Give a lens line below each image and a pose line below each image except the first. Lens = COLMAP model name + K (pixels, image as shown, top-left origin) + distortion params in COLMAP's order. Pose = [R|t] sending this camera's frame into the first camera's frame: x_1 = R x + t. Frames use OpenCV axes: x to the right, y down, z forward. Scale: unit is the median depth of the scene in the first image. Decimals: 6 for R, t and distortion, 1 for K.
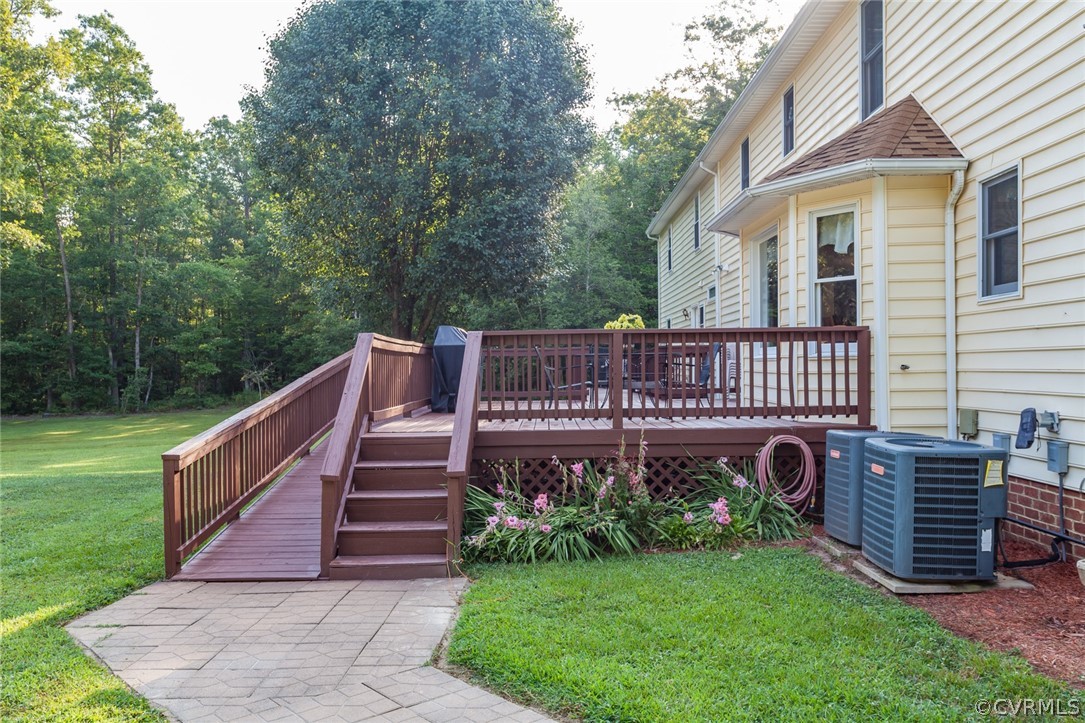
lens RADIAL K [[883.7, 0, 544.0], [0, 883.7, 365.1], [0, 0, 1]] dist [0.048488, 0.000860]
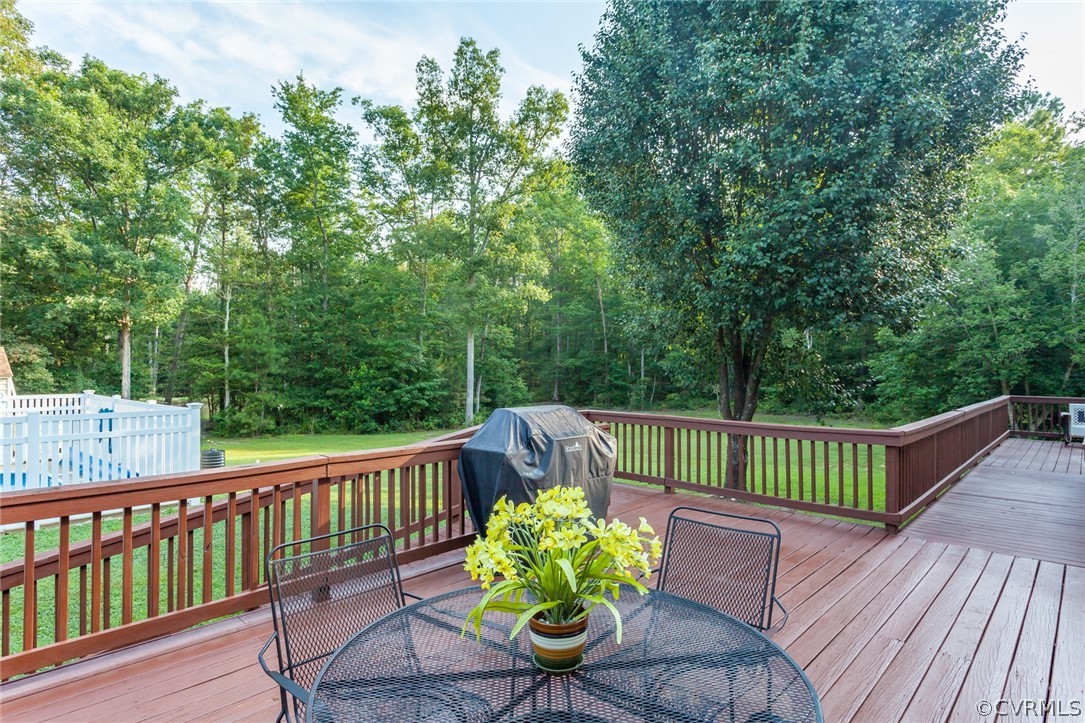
lens RADIAL K [[597.3, 0, 536.3], [0, 597.3, 363.1], [0, 0, 1]] dist [0.003785, 0.001858]
pose [[0.736244, 0.007359, -0.676676, 0.060666], [-0.006446, 0.999972, 0.003862, -0.028499], [0.676685, 0.001519, 0.736271, 0.274954]]
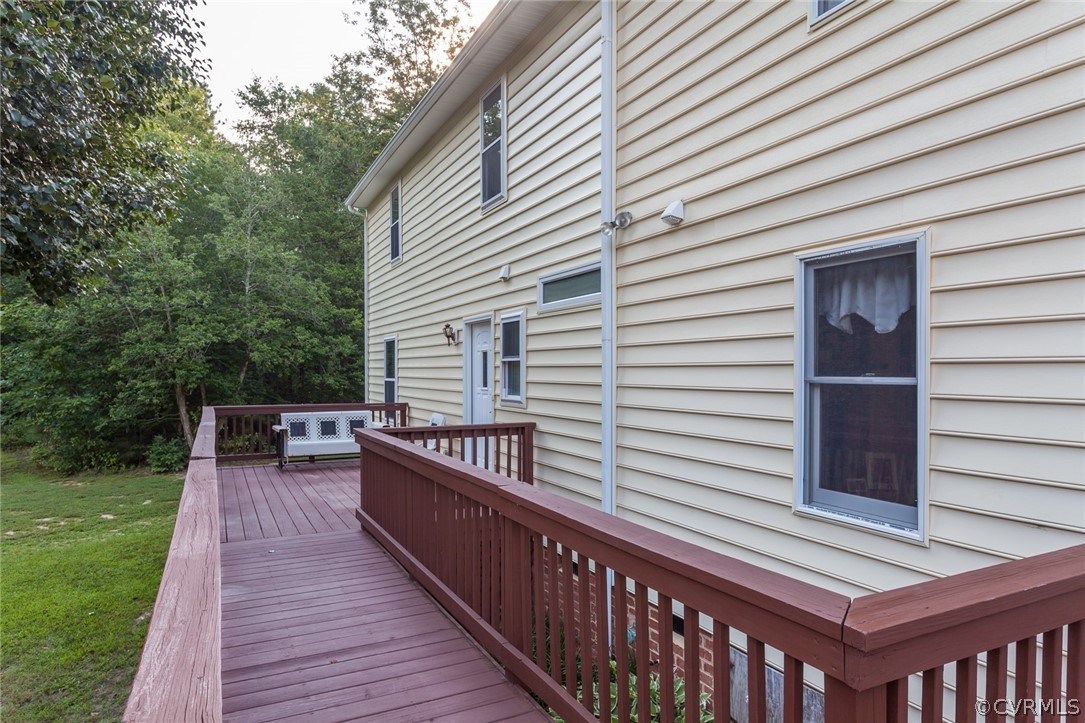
lens RADIAL K [[667.8, 0, 534.4], [0, 667.8, 378.0], [0, 0, 1]] dist [-0.000151, 0.004866]
pose [[0.899692, 0.003102, 0.436514, 0.023488], [-0.009867, 0.999864, 0.013233, -0.026064], [-0.436414, -0.016212, 0.899600, 0.434245]]
